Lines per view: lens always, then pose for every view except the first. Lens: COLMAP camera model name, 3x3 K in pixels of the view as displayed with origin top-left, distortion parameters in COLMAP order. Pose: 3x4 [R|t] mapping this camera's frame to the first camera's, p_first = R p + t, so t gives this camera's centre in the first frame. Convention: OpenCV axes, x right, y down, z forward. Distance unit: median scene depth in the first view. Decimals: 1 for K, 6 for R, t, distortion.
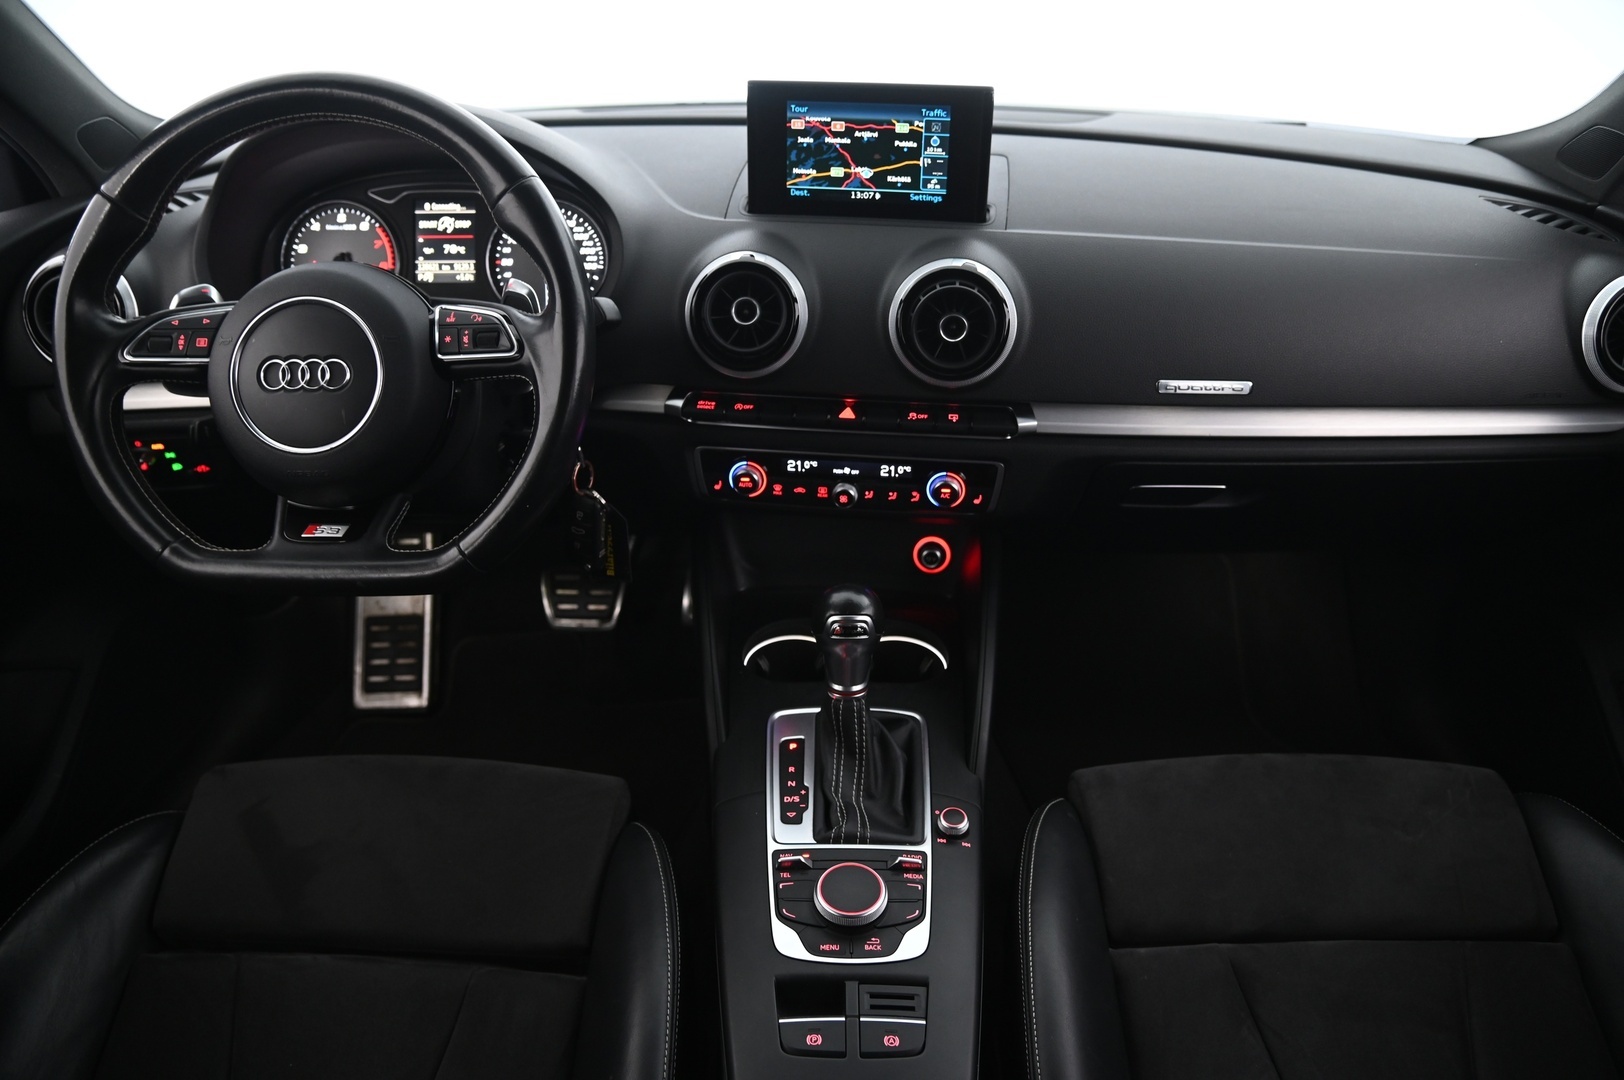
lens RADIAL K [[1153.5, 0, 812.1], [0, 1153.5, 542.4], [0, 0, 1]] dist [-0.100830, 0.059417]
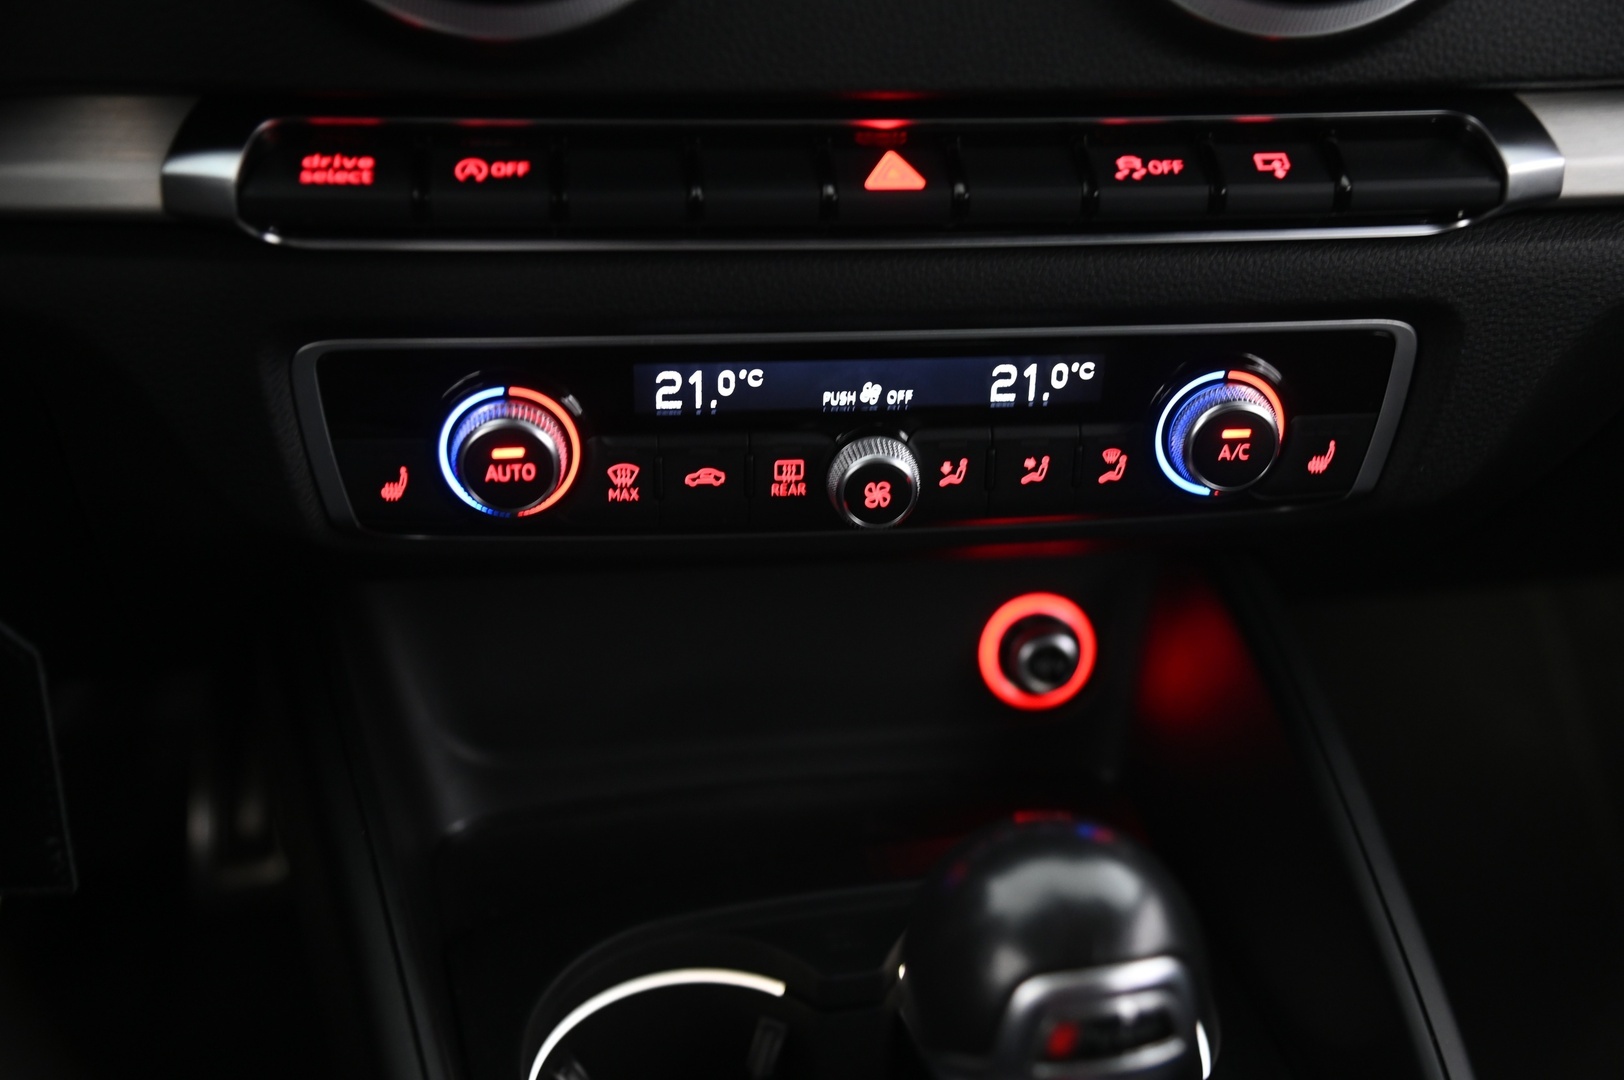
lens RADIAL K [[1993.3, 0, 815.3], [0, 1993.3, 540.9], [0, 0, 1]] dist [0.101375, 0.000000]
pose [[0.966135, -0.088586, 0.242354, -0.103935], [0.094370, 0.995461, -0.012338, -0.022154], [-0.240161, 0.034791, 0.970109, 0.540984]]
